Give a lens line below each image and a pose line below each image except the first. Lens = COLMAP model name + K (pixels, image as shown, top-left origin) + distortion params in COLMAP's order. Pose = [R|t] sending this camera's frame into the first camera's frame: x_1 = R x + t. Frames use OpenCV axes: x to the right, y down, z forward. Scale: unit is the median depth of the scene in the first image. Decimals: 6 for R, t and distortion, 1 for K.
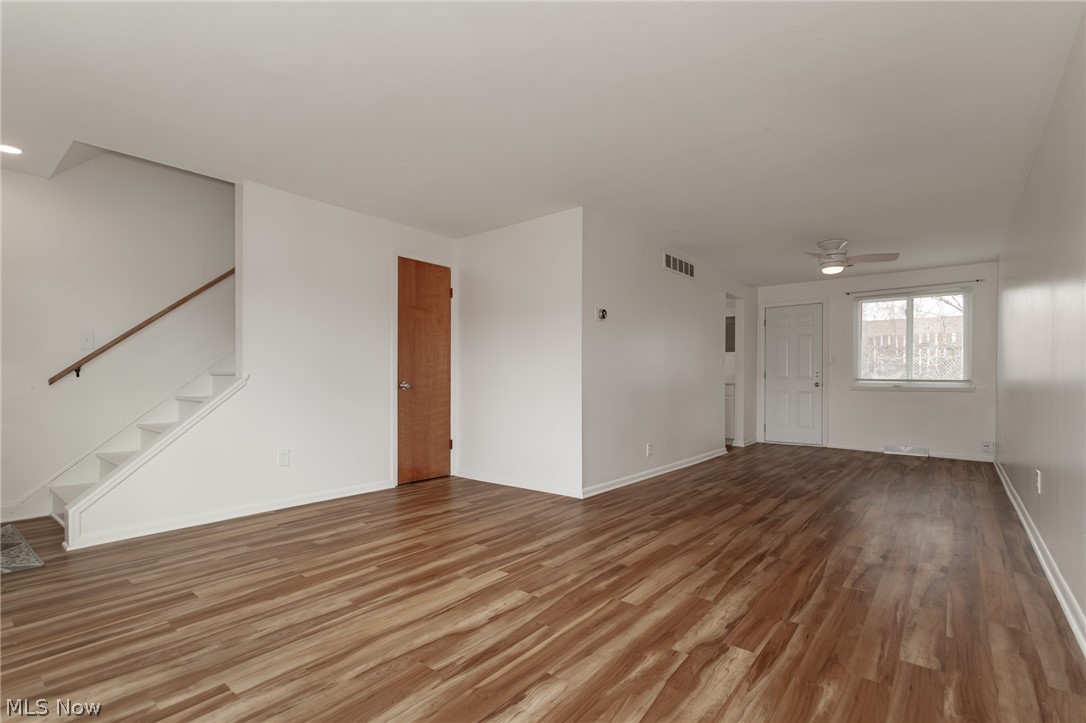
lens RADIAL K [[508.0, 0, 529.0], [0, 508.0, 380.8], [0, 0, 1]] dist [0.002030, 0.000455]
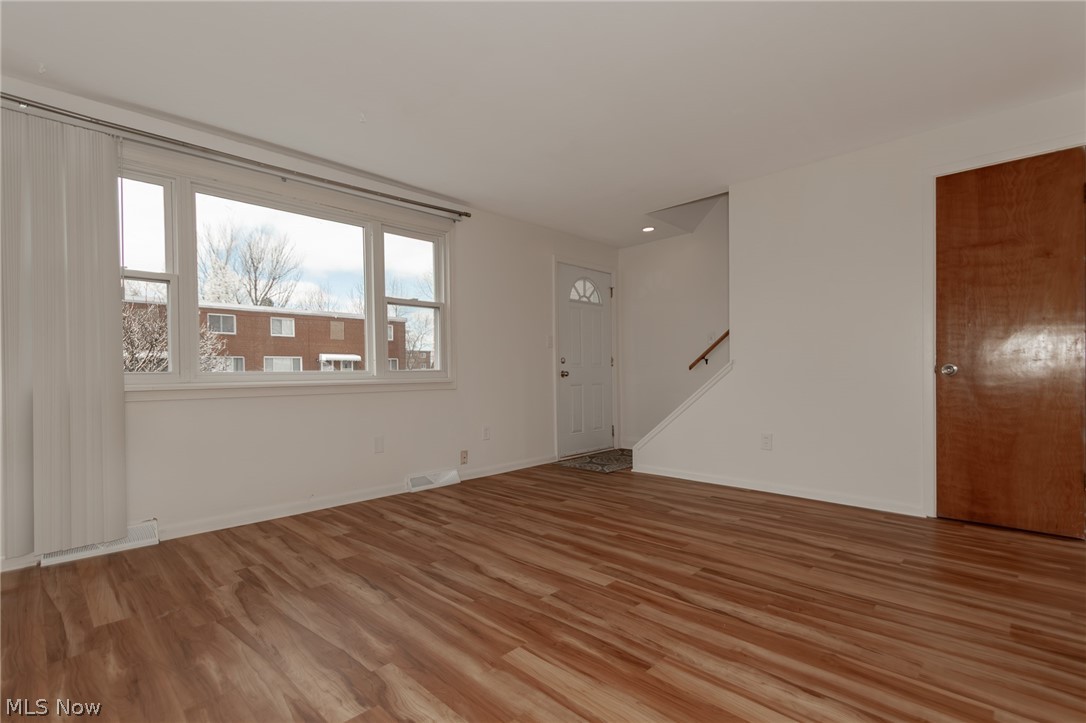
lens RADIAL K [[504.3, 0, 549.0], [0, 504.3, 373.3], [0, 0, 1]] dist [0.005487, -0.000912]
pose [[-0.074150, 0.004093, -0.997239, 0.743489], [0.006502, 0.999972, 0.003621, 0.013491], [0.997226, -0.006215, -0.074175, 0.879020]]
